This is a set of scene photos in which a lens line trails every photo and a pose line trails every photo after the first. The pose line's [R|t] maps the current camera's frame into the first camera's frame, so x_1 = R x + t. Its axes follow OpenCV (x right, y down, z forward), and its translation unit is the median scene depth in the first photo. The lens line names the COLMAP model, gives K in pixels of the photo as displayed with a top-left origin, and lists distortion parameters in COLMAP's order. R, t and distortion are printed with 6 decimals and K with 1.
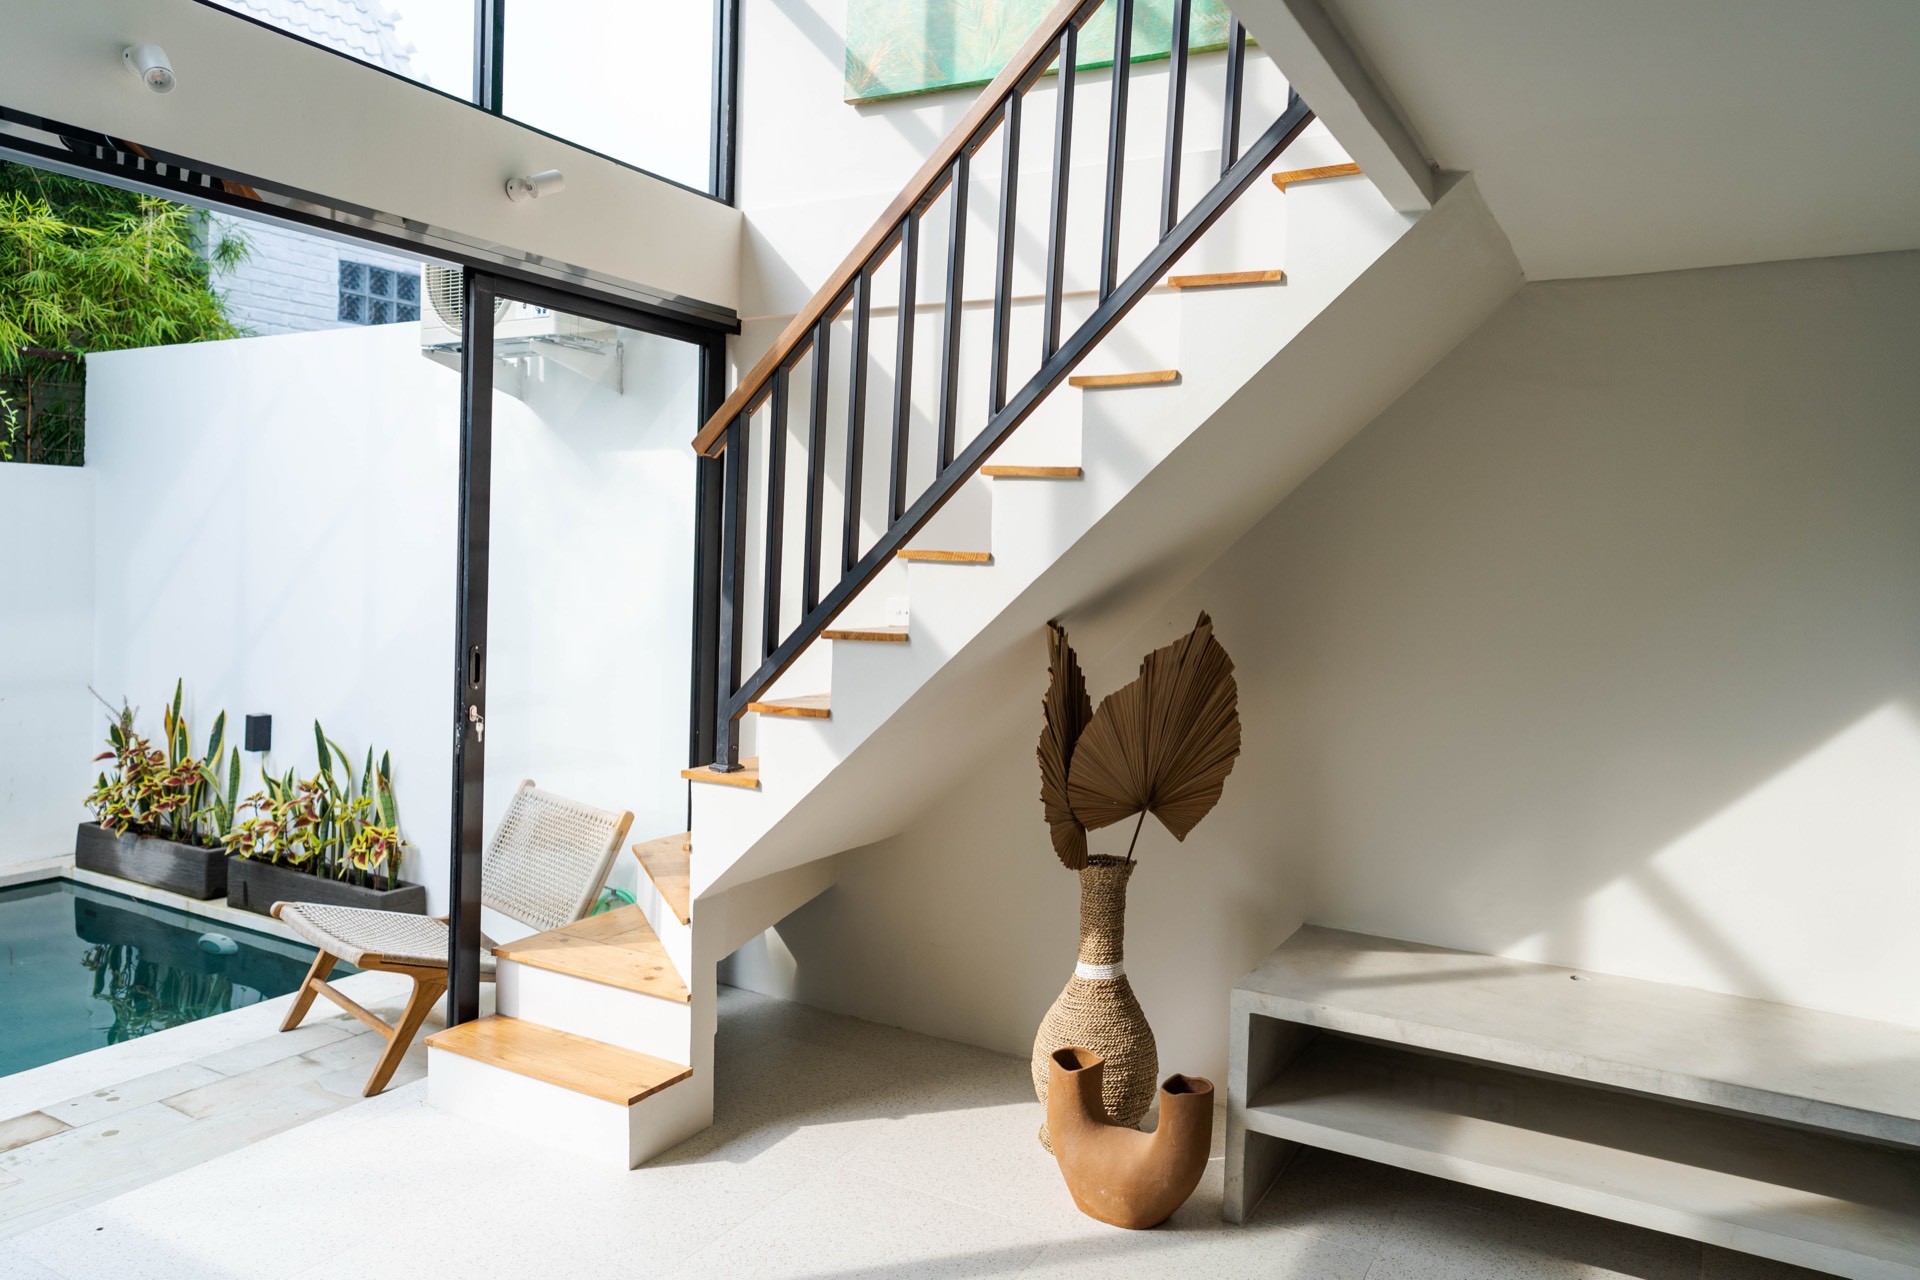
lens RADIAL K [[1298.6, 0, 960.0], [0, 1298.6, 640.0], [0, 0, 1]] dist [-0.000551, 0.000345]
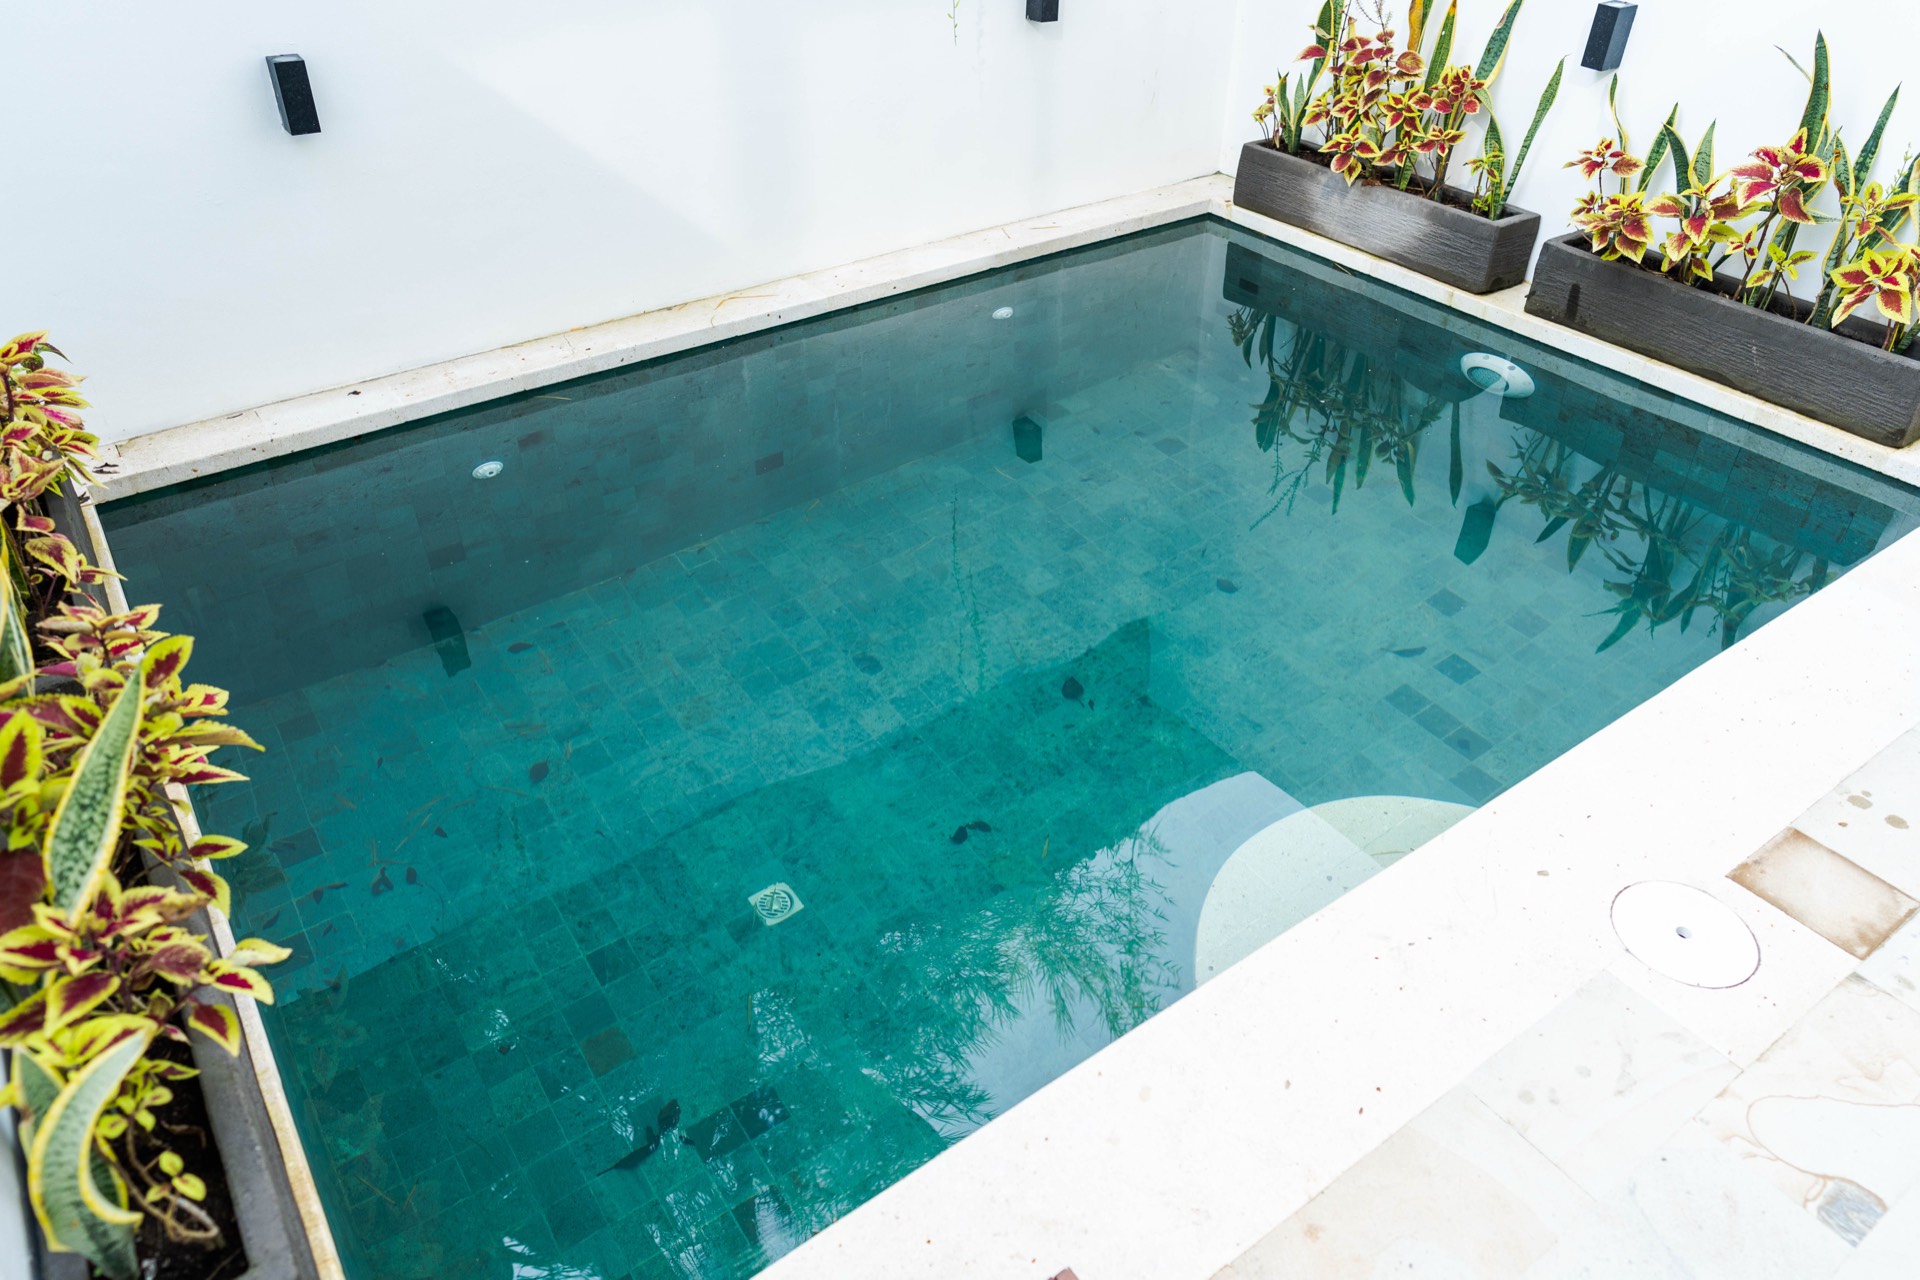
lens RADIAL K [[1298.6, 0, 960.0], [0, 1298.6, 640.0], [0, 0, 1]] dist [-0.000551, 0.000345]
pose [[0.907458, 0.213042, -0.362123, -0.531210], [0.028984, 0.828108, 0.559819, -0.046681], [0.419141, -0.518508, 0.745299, 0.251384]]
